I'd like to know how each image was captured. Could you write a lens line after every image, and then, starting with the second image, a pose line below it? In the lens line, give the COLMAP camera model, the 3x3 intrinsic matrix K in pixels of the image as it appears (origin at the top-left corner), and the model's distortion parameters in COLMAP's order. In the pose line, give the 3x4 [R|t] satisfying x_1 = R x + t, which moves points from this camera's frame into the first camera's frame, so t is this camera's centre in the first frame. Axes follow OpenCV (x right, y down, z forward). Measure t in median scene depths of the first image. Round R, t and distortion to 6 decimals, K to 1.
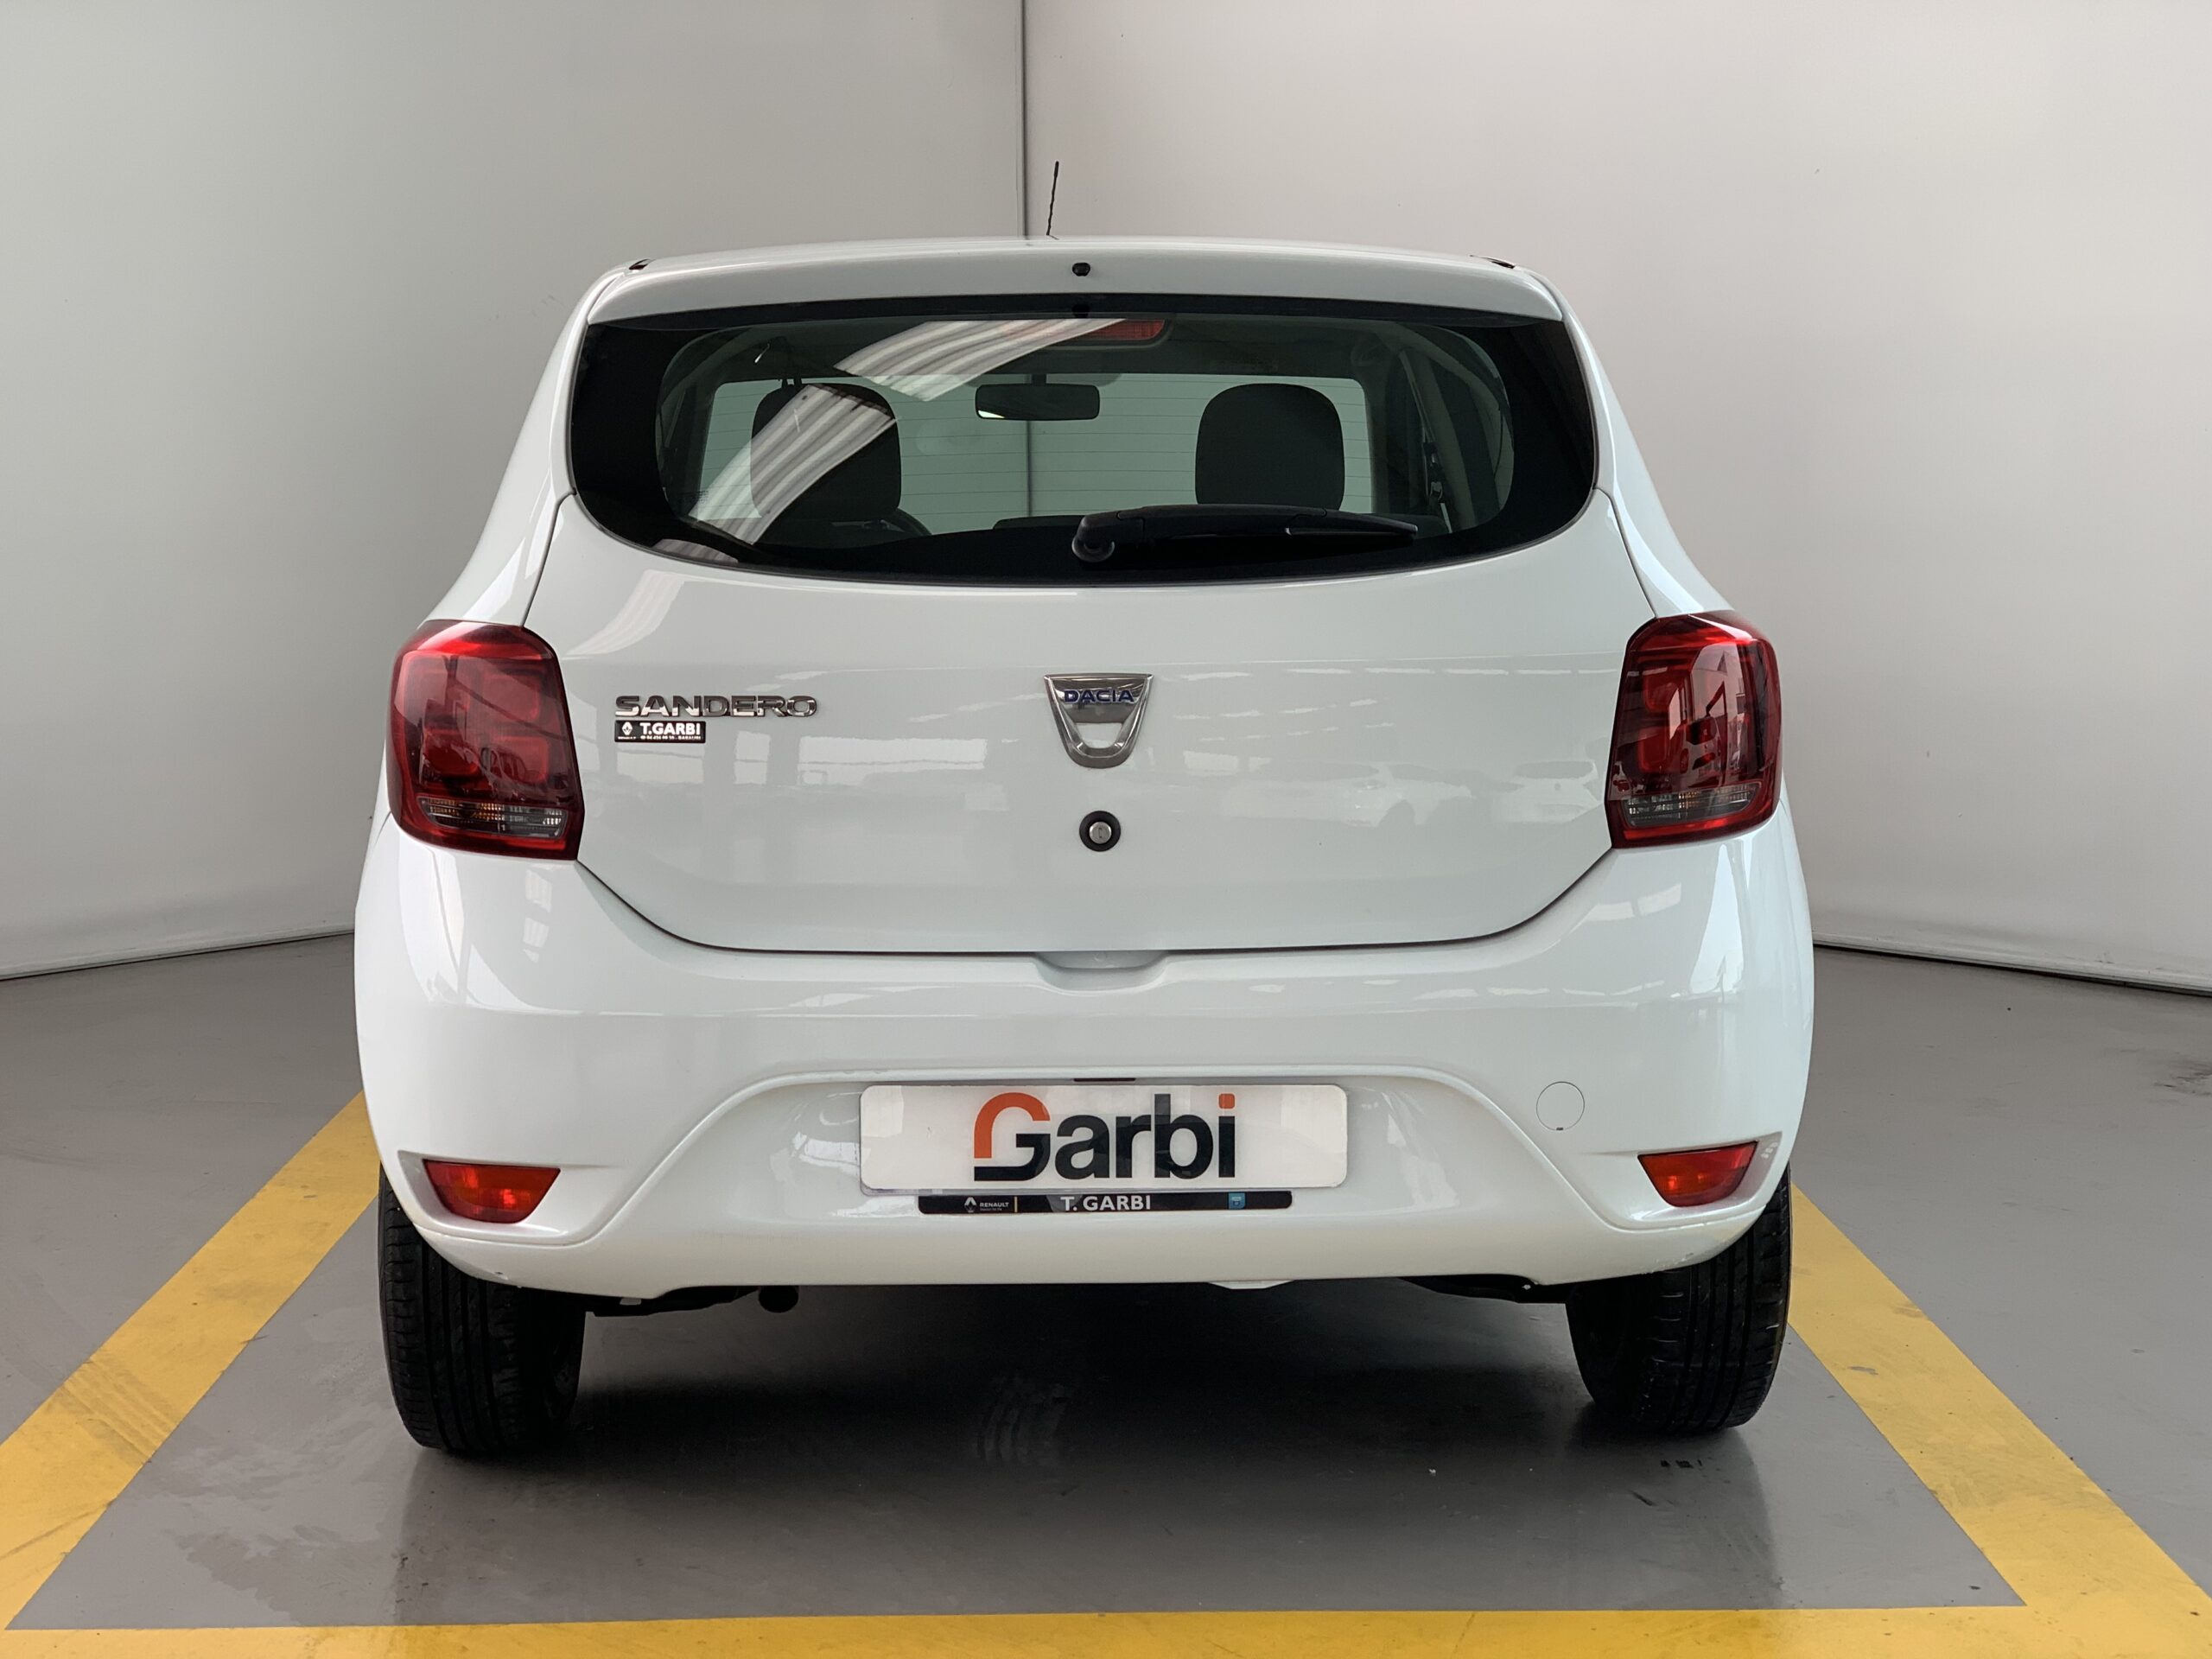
lens RADIAL K [[3364.3, 0, 1106.0], [0, 3364.3, 829.5], [0, 0, 1]] dist [-0.012431, -0.002786]
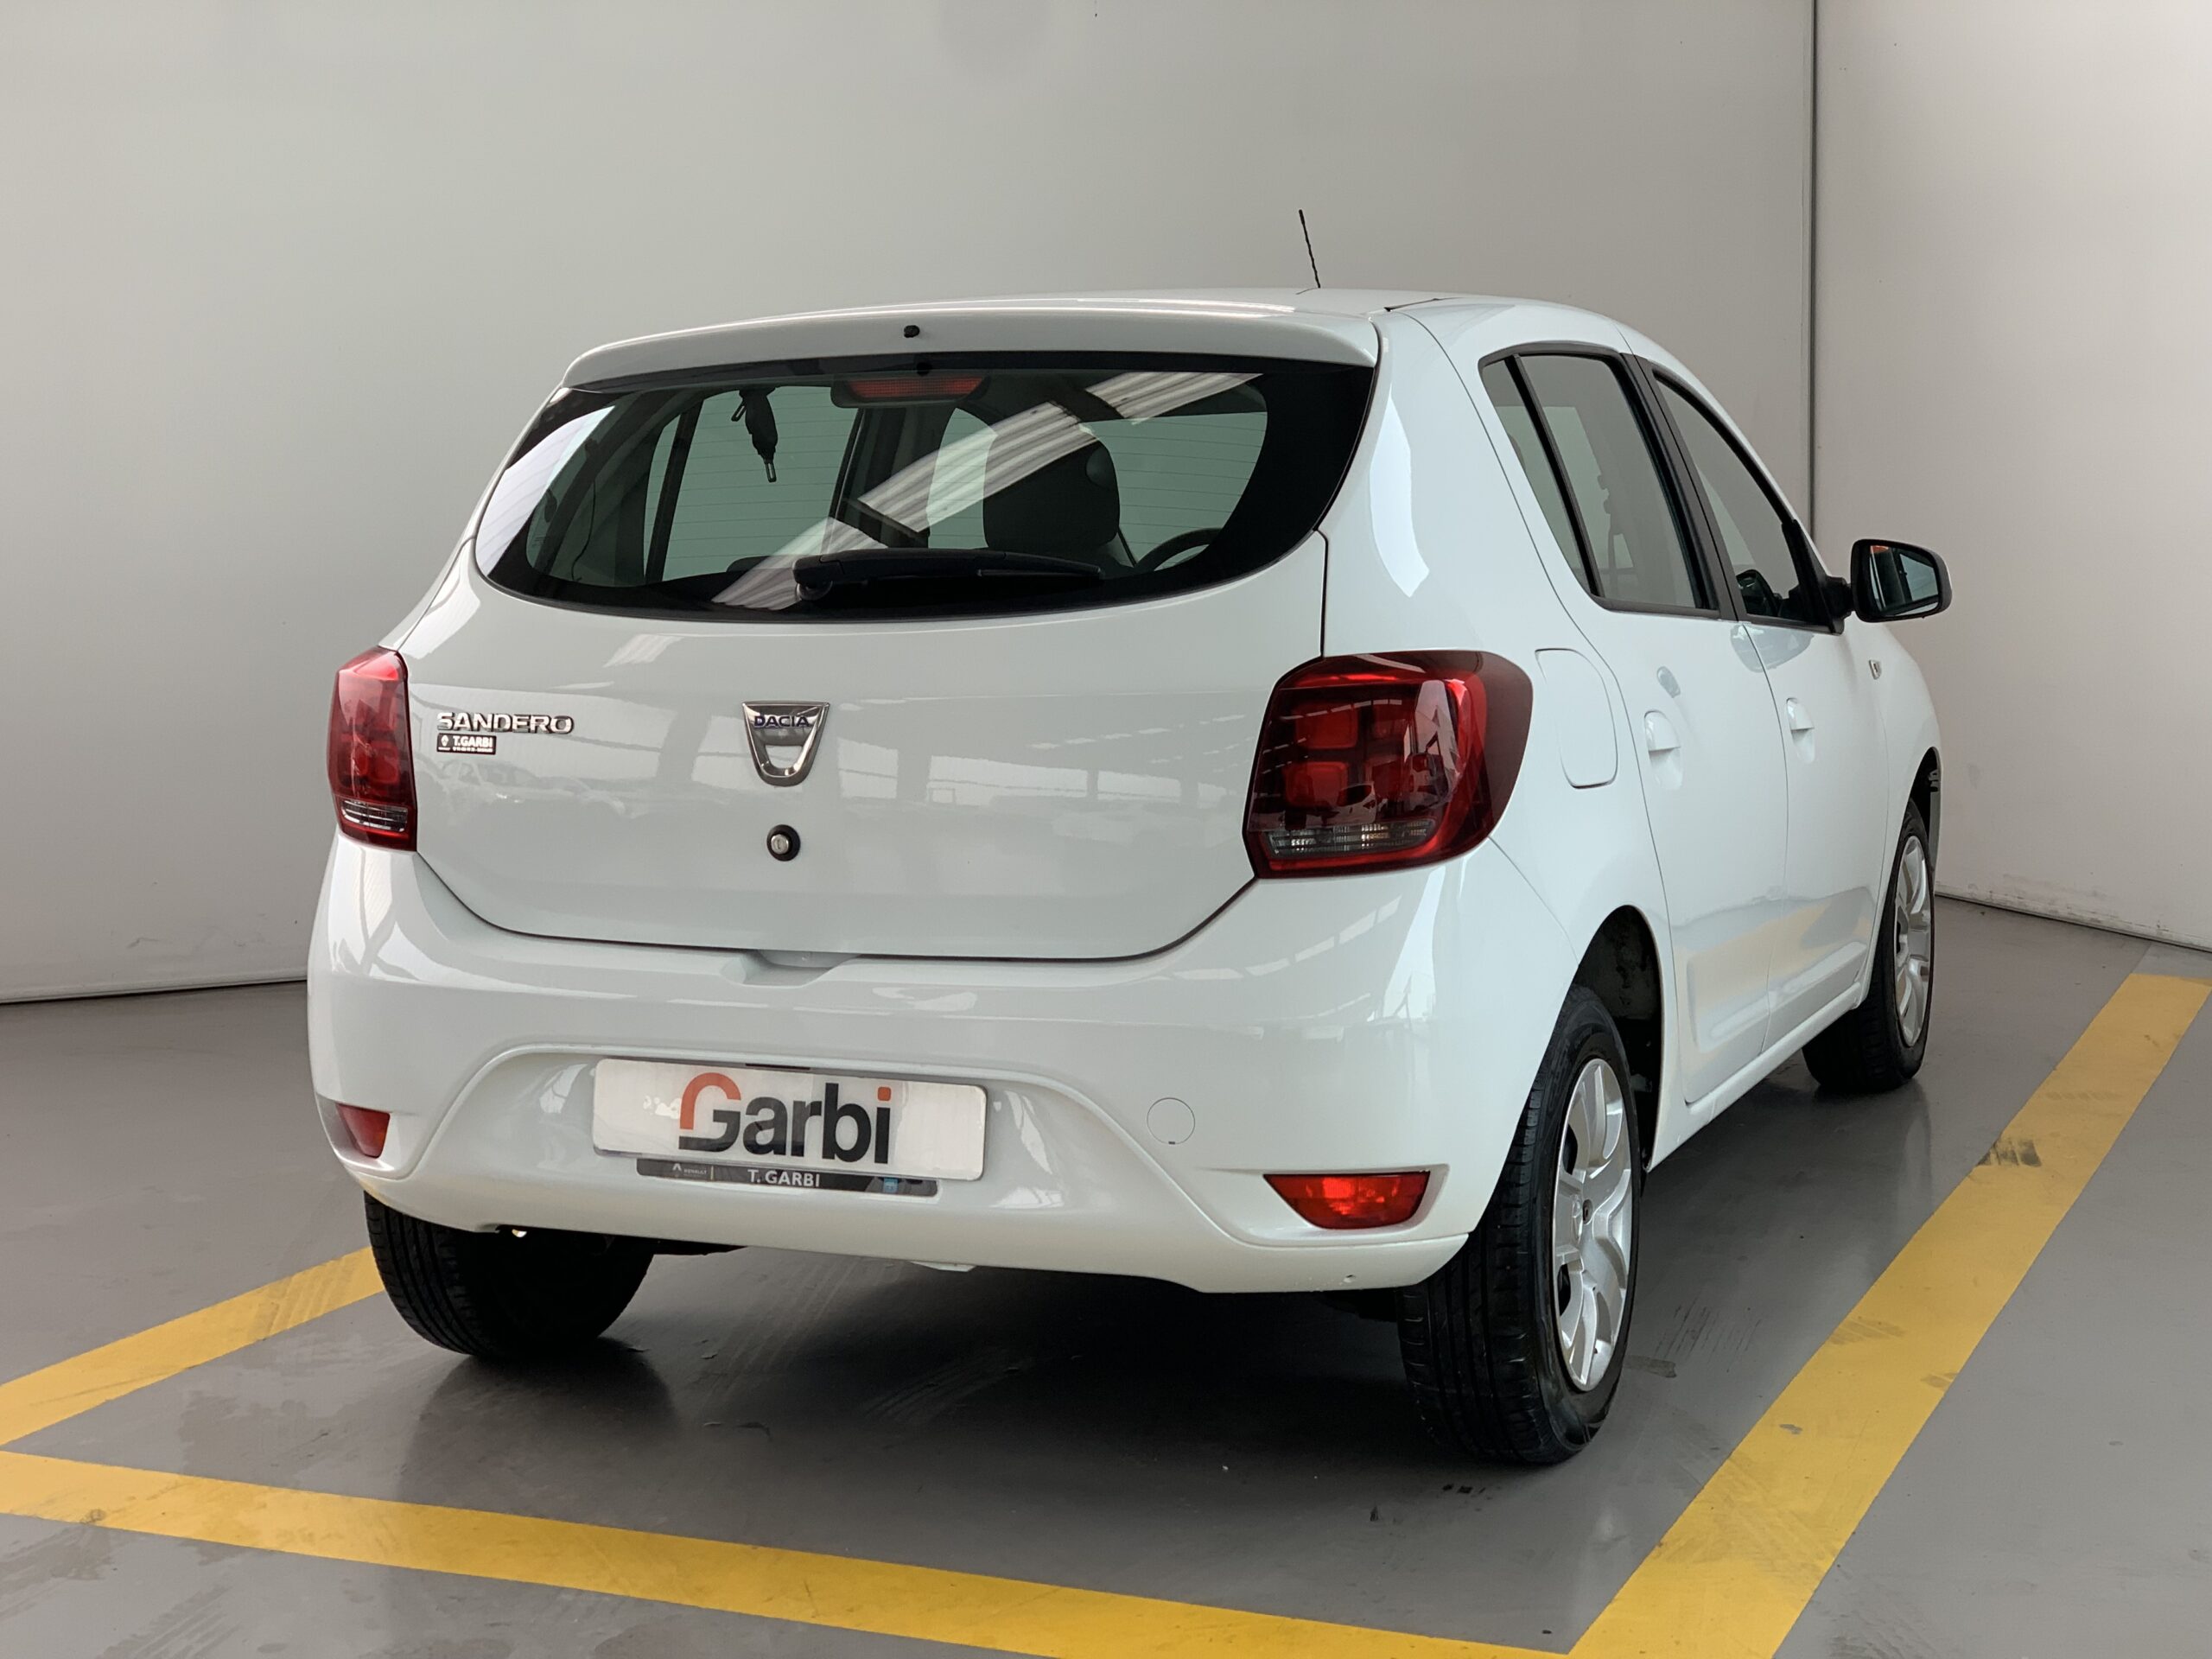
lens RADIAL K [[3364.3, 0, 1106.0], [0, 3364.3, 829.5], [0, 0, 1]] dist [-0.012431, -0.002786]
pose [[0.907082, 0.034382, -0.419549, 0.557808], [-0.035134, 0.999365, 0.005936, -0.014160], [0.419486, 0.009356, 0.907714, 0.036262]]
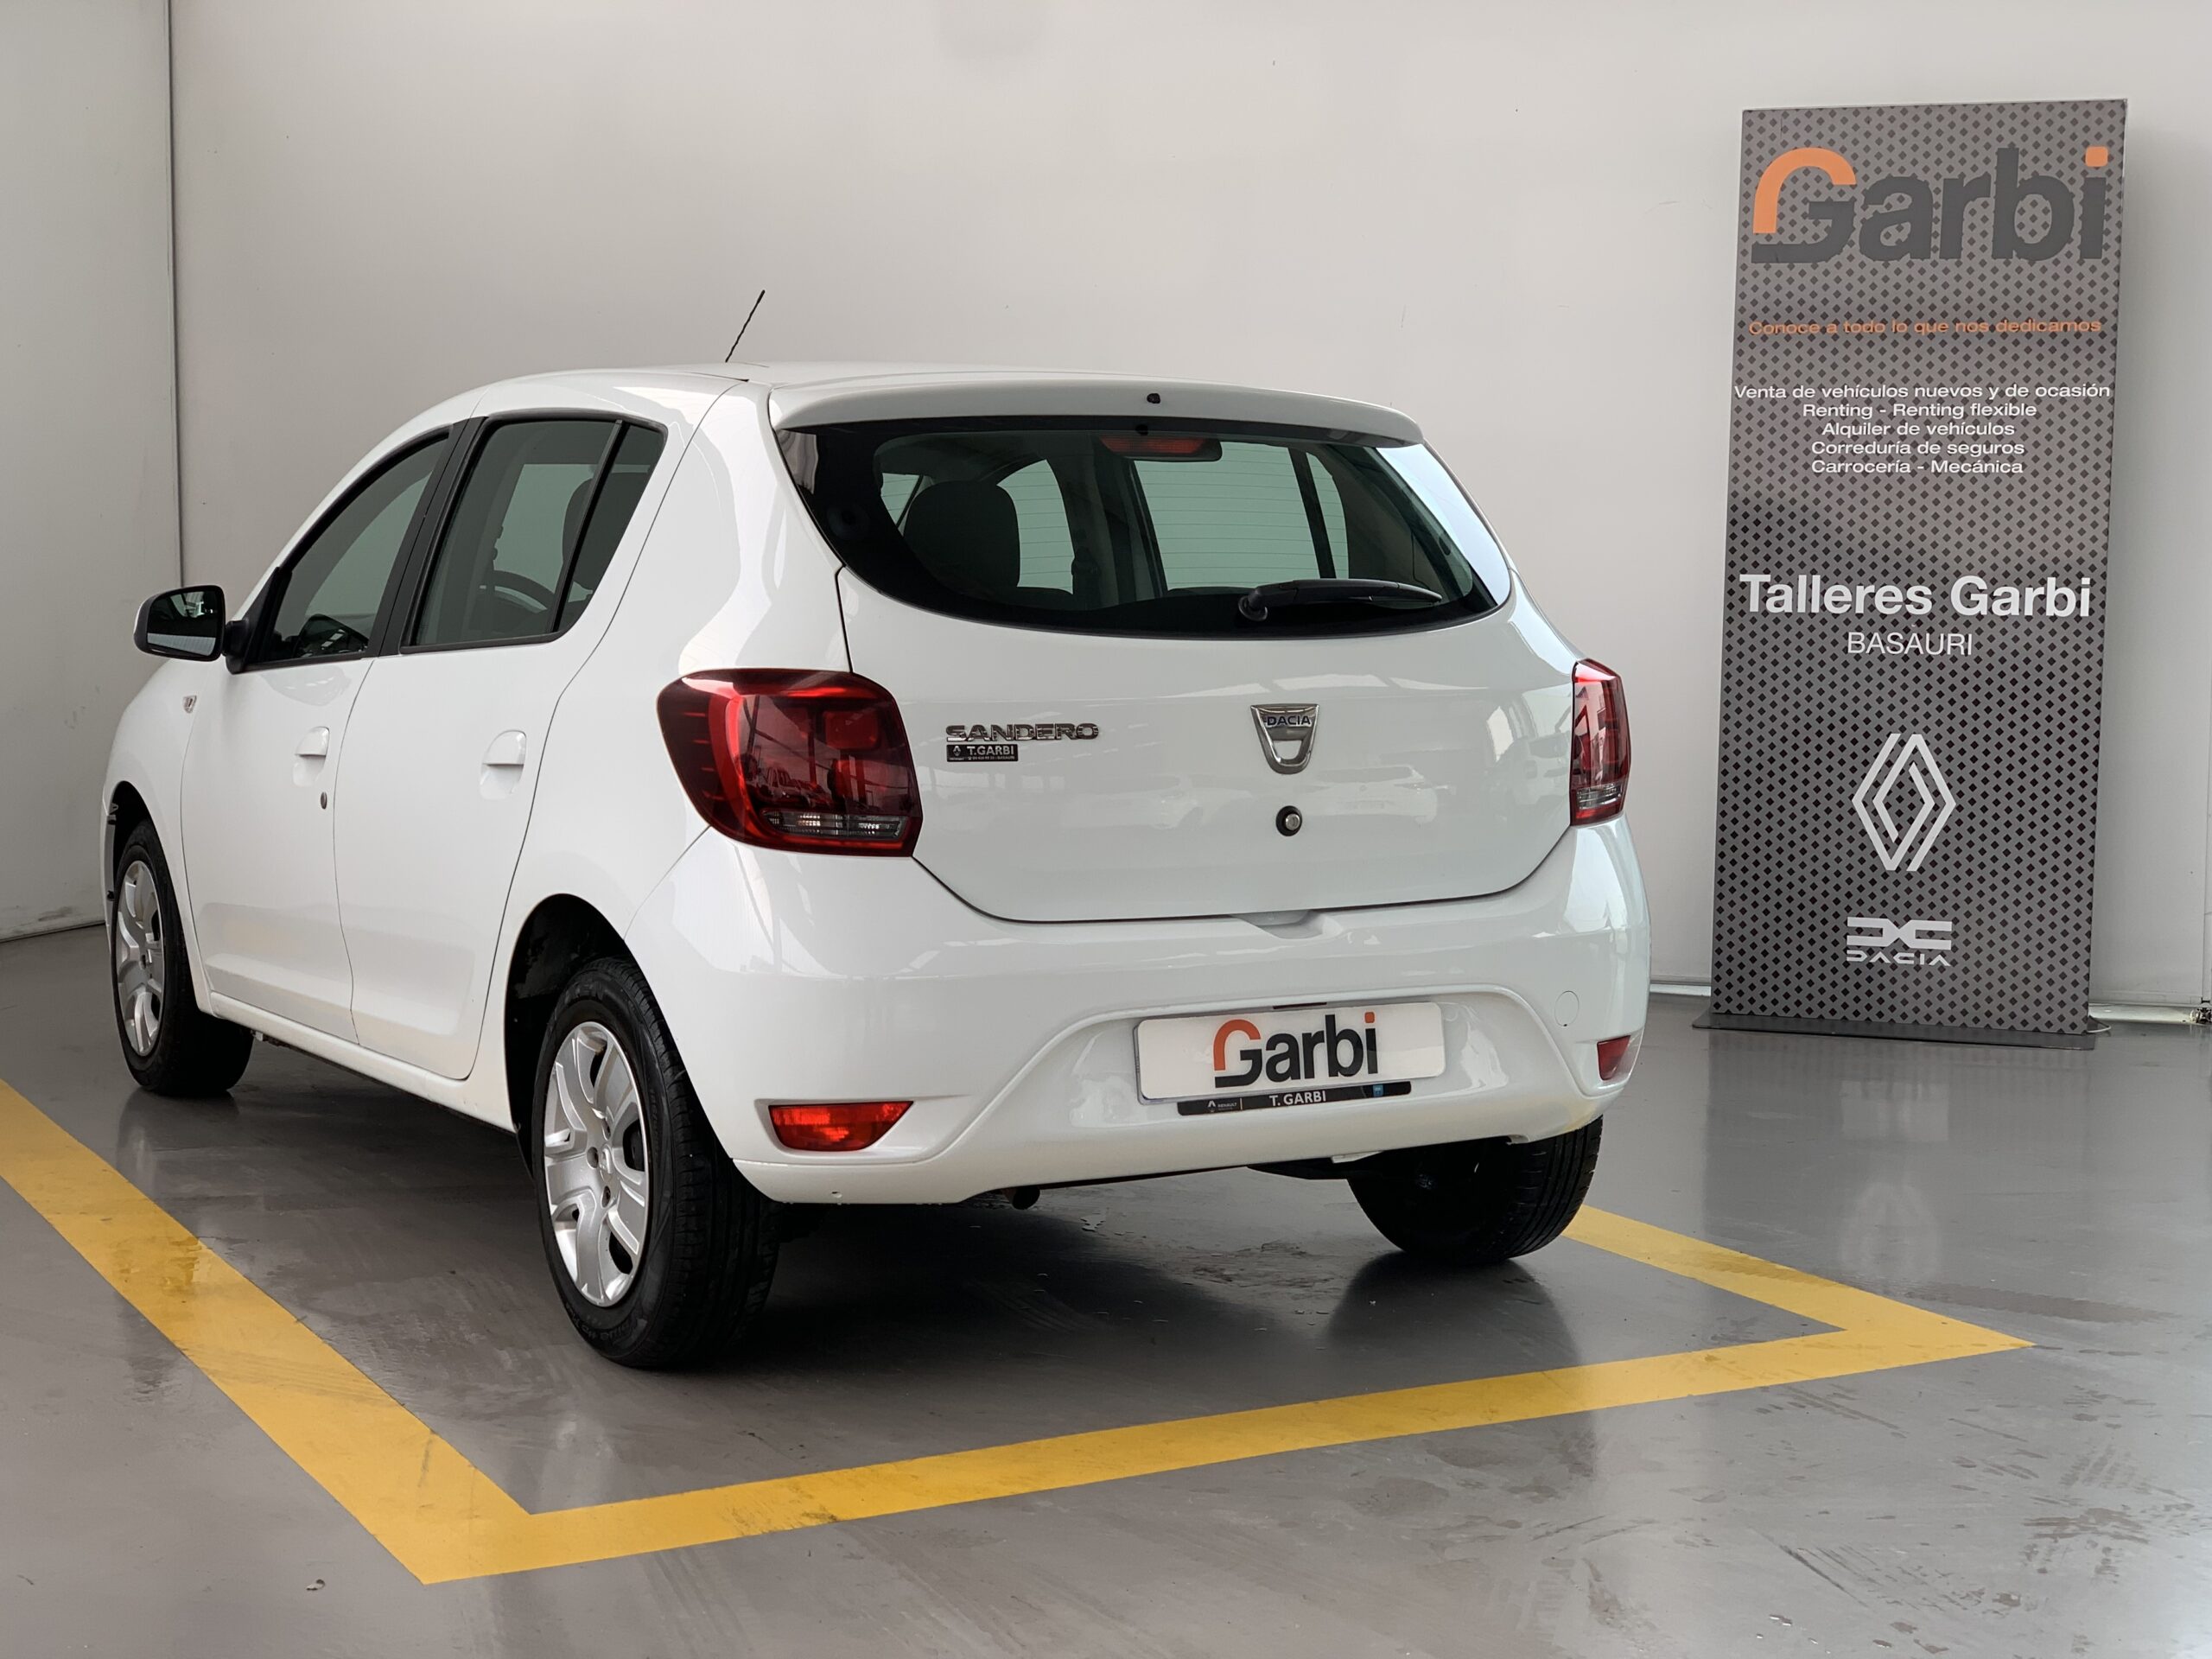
lens RADIAL K [[3364.3, 0, 1106.0], [0, 3364.3, 829.5], [0, 0, 1]] dist [-0.012431, -0.002786]
pose [[0.881898, -0.029291, 0.470529, -0.694315], [0.036321, 0.999323, -0.005868, 0.009103], [-0.470039, 0.022265, 0.882365, -0.148634]]
